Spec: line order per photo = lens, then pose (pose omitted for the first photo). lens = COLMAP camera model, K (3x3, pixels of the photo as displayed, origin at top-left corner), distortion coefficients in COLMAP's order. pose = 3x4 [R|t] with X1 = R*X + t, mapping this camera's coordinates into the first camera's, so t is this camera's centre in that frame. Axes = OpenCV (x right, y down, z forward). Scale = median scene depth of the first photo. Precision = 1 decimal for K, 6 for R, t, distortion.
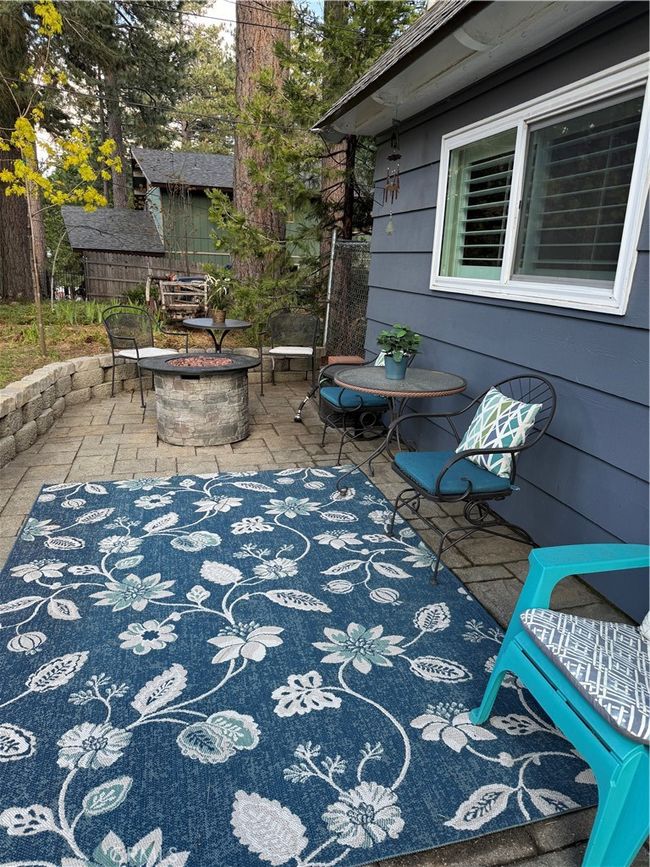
lens RADIAL K [[605.4, 0, 326.7], [0, 605.4, 422.5], [0, 0, 1]] dist [0.123304, -0.164104]
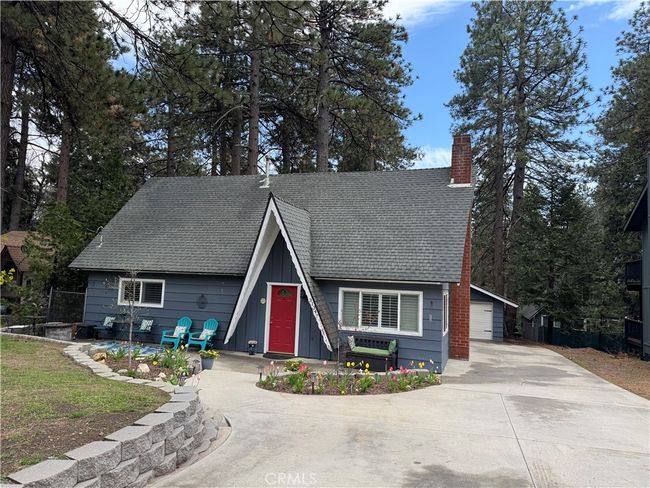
lens RADIAL K [[455.3, 0, 329.2], [0, 455.3, 246.1], [0, 0, 1]] dist [0.121567, -0.162875]
pose [[0.545508, 0.057836, 0.836108, -1.995633], [0.194565, 0.961622, -0.193460, 0.377064], [-0.815209, 0.268212, 0.513320, -2.391618]]
